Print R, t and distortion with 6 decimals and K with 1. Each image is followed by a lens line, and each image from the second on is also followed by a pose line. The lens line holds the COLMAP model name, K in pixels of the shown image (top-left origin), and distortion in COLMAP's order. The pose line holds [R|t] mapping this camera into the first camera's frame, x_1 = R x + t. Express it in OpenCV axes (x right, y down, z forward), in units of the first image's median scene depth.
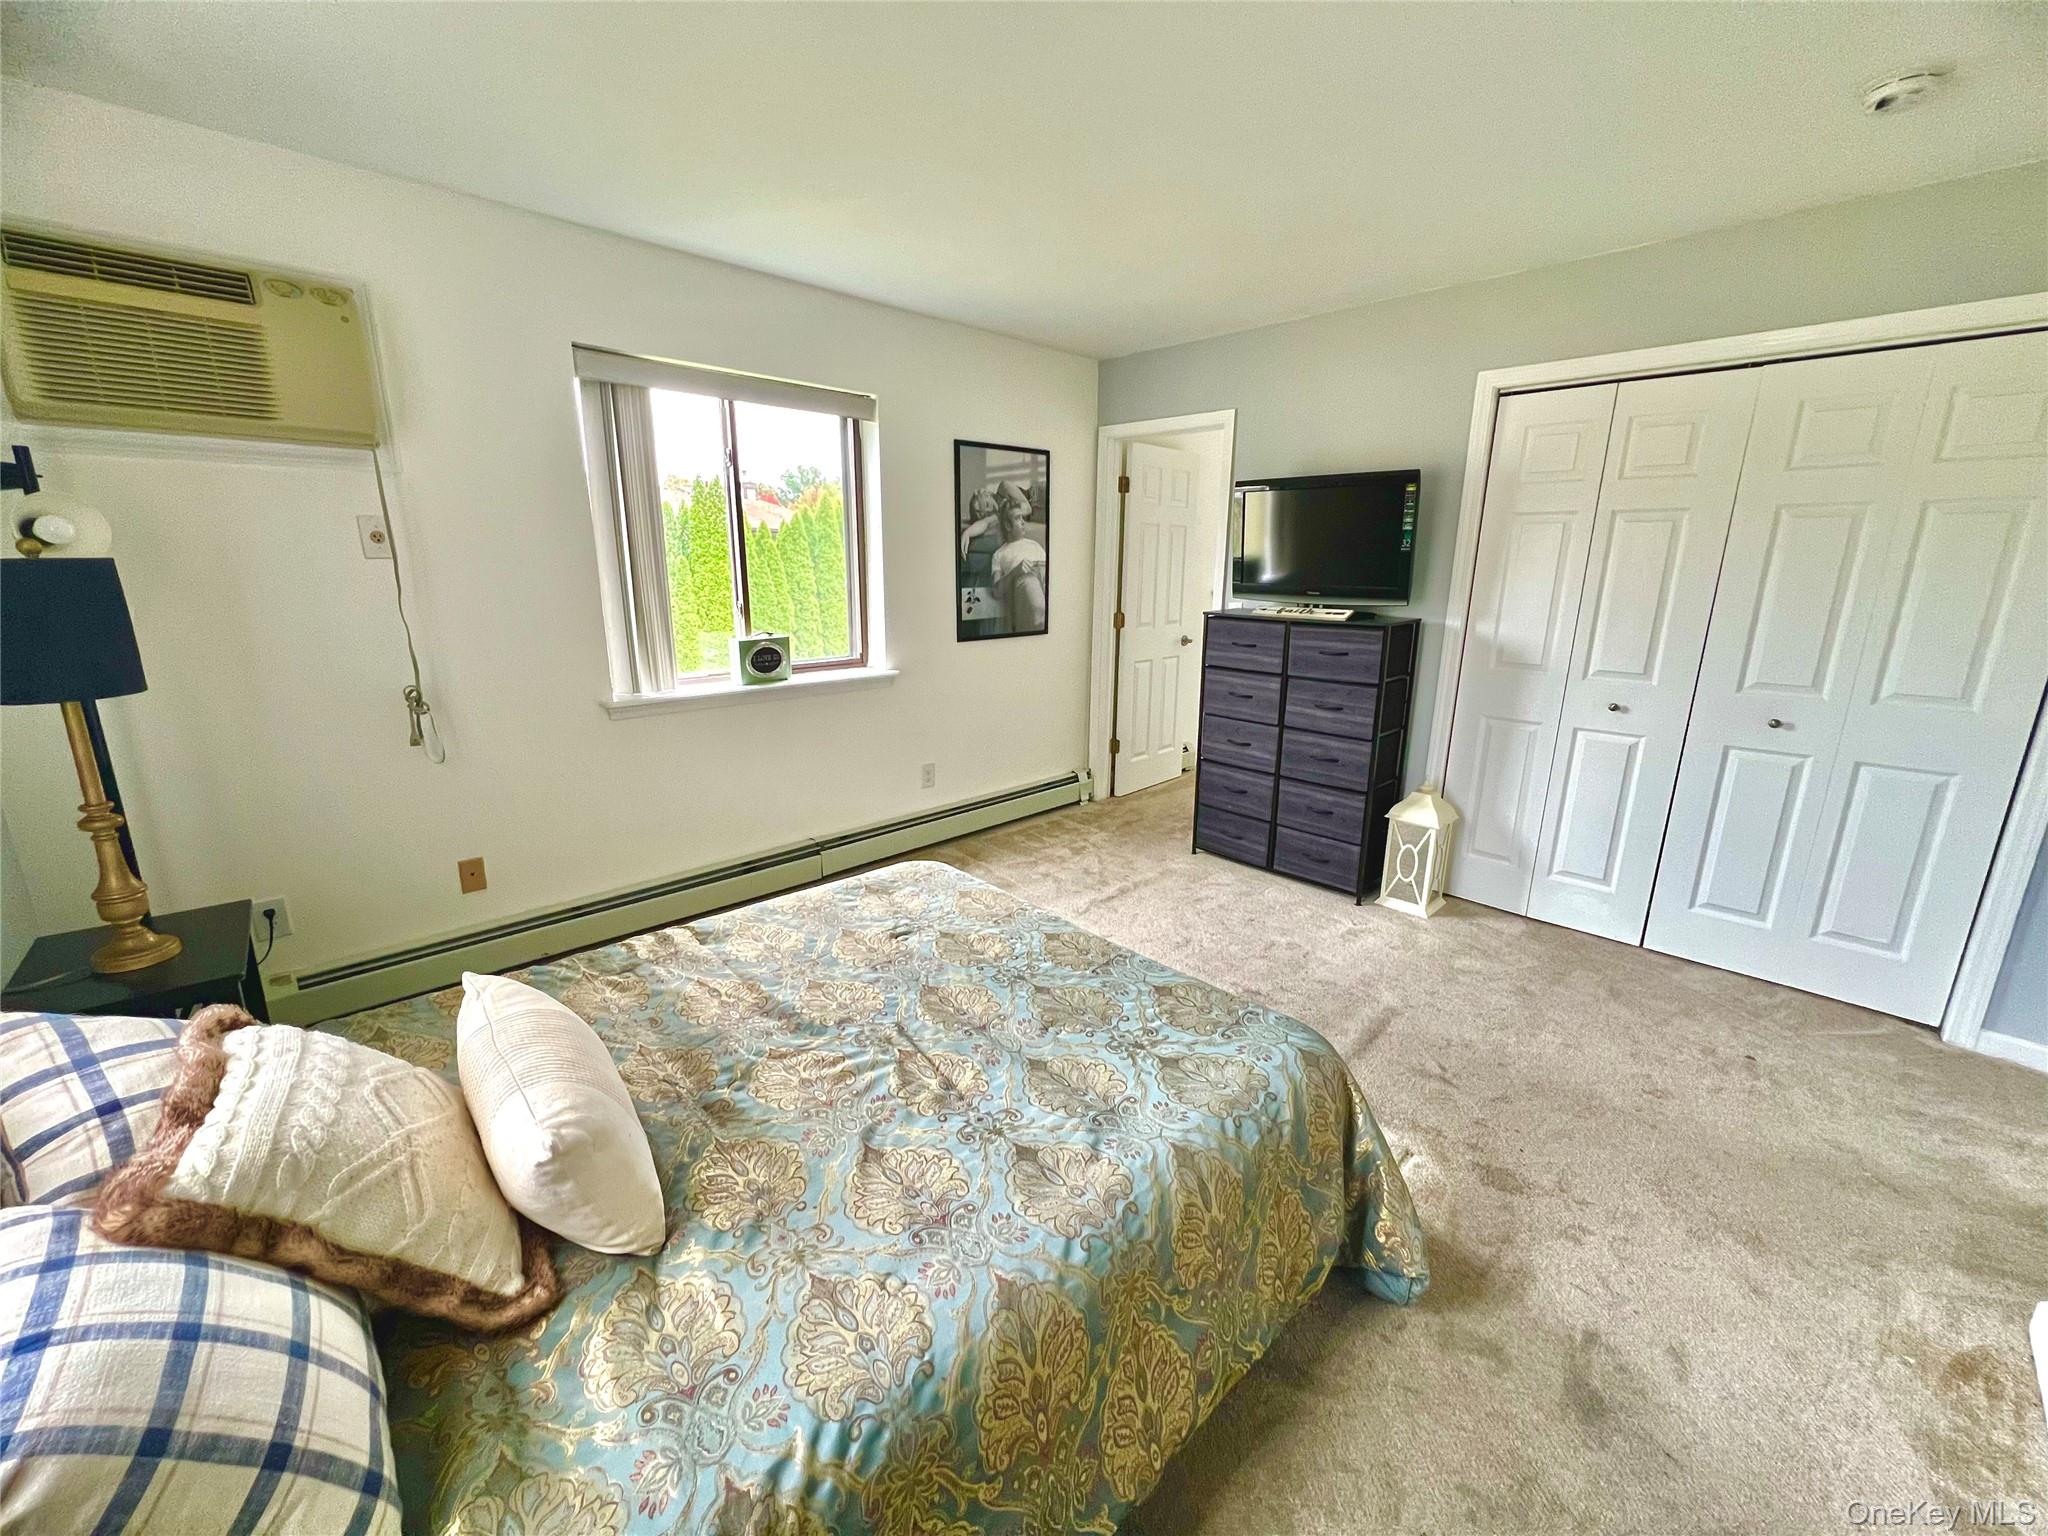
lens RADIAL K [[817.4, 0, 1014.4], [0, 817.4, 759.9], [0, 0, 1]] dist [-0.000287, -0.000091]
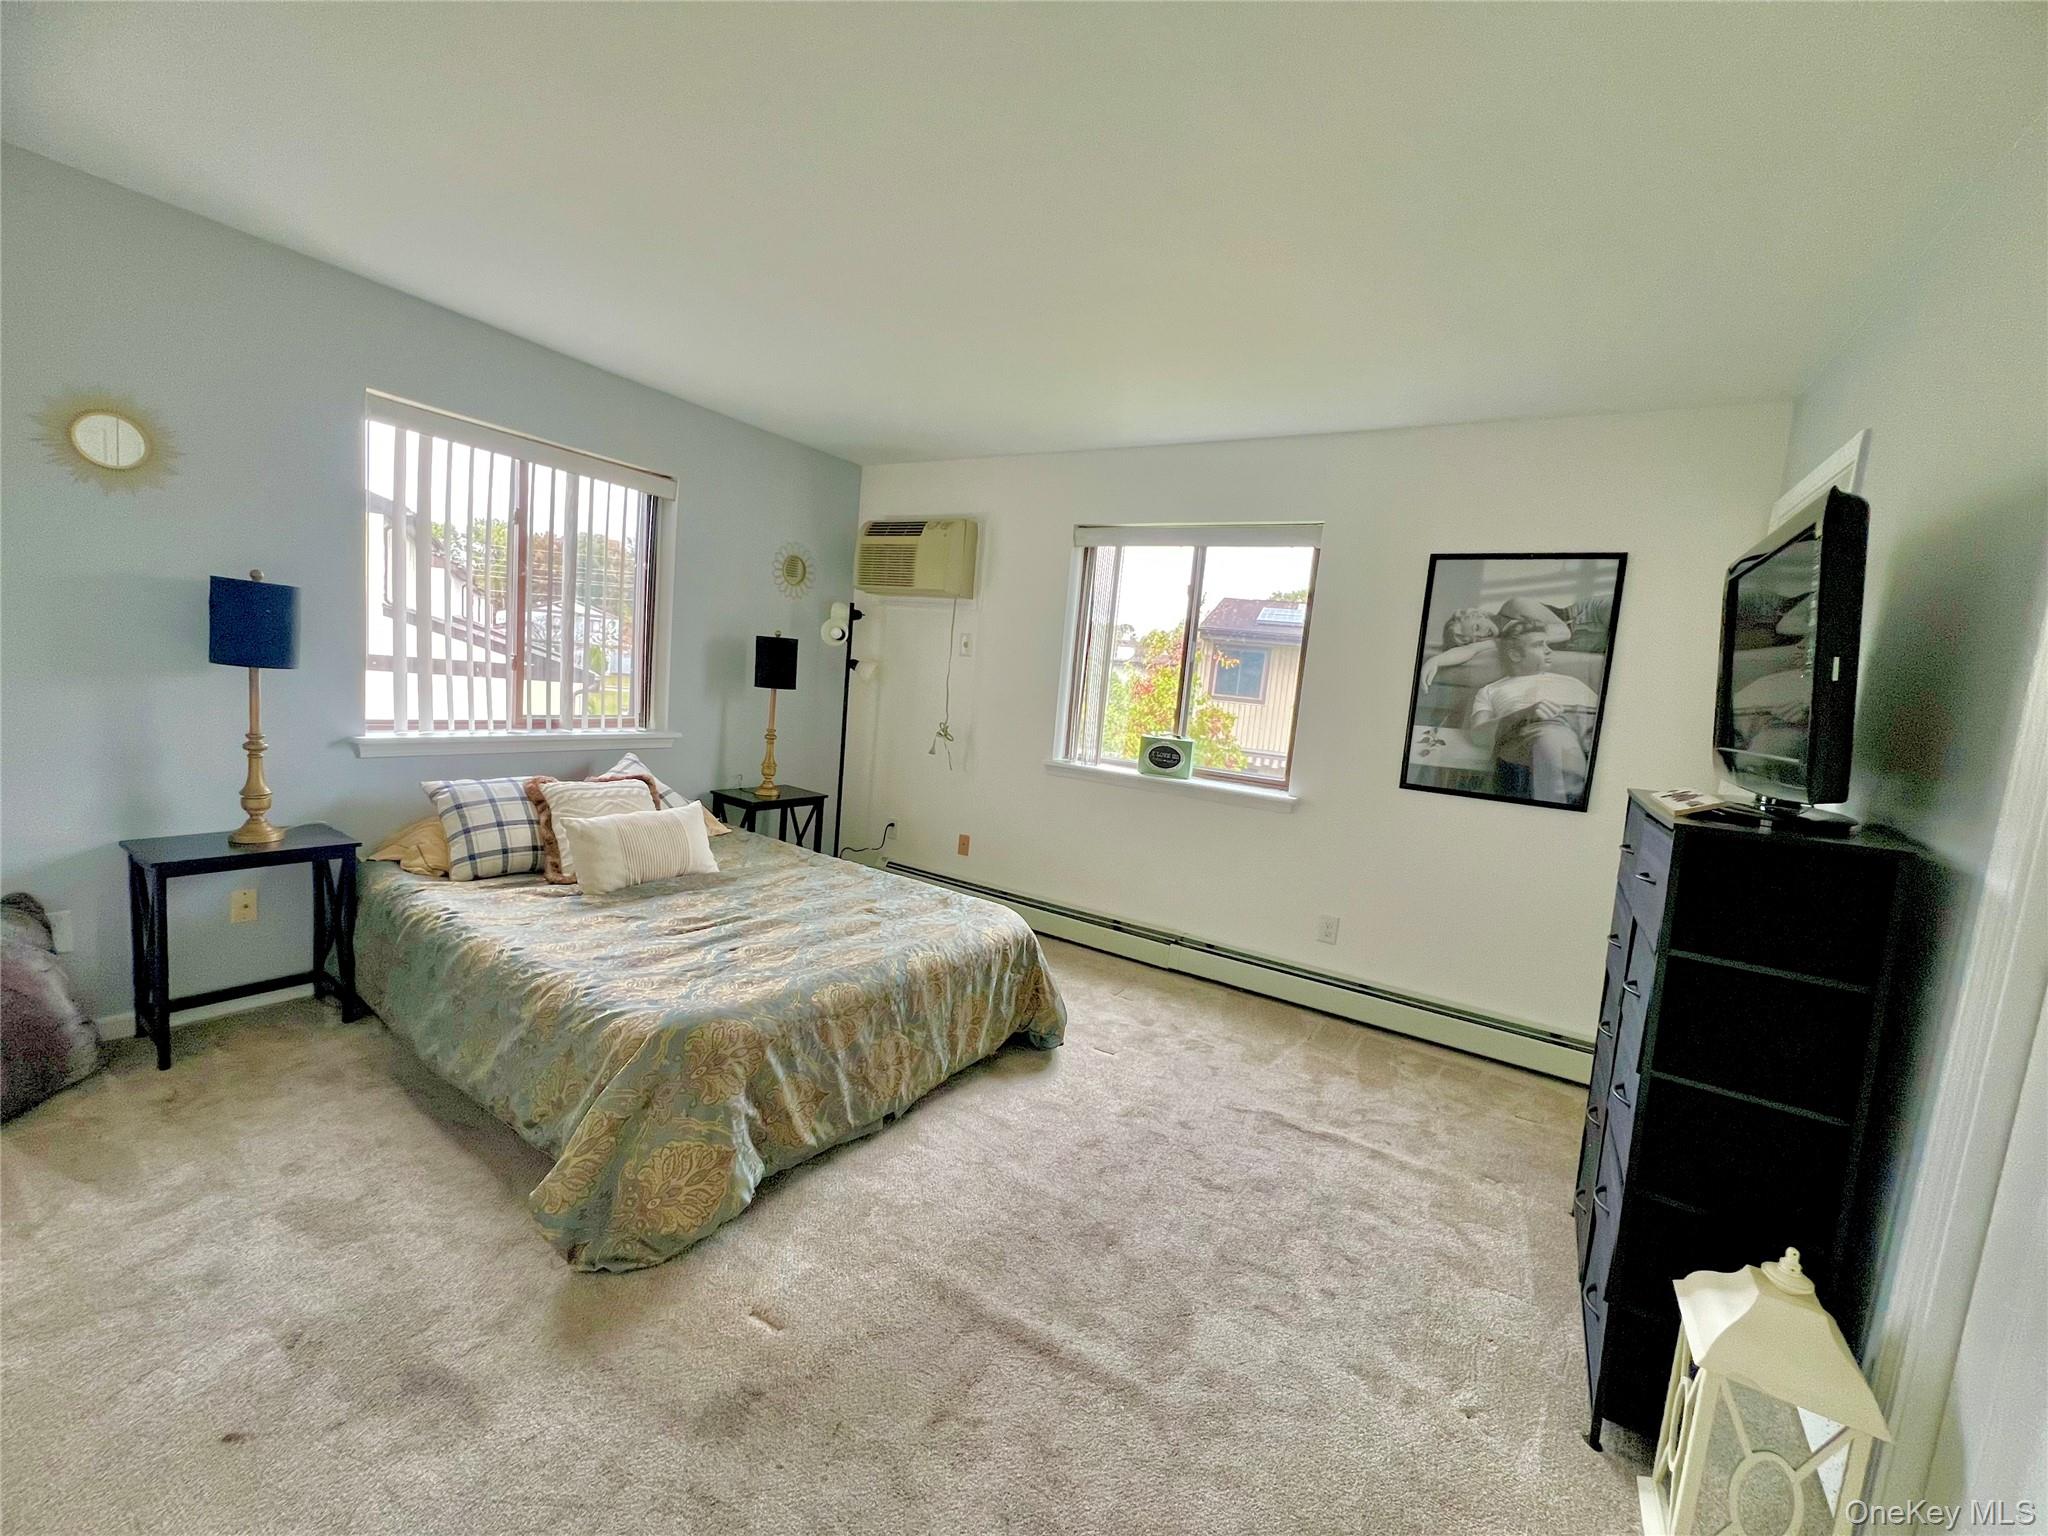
lens RADIAL K [[817.4, 0, 1024.6], [0, 817.4, 758.9], [0, 0, 1]] dist [-0.000287, -0.000091]
pose [[0.245843, 0.115776, -0.962371, 0.639188], [-0.318016, 0.947520, 0.032750, -0.079760], [0.915657, 0.297997, 0.269759, 0.427649]]
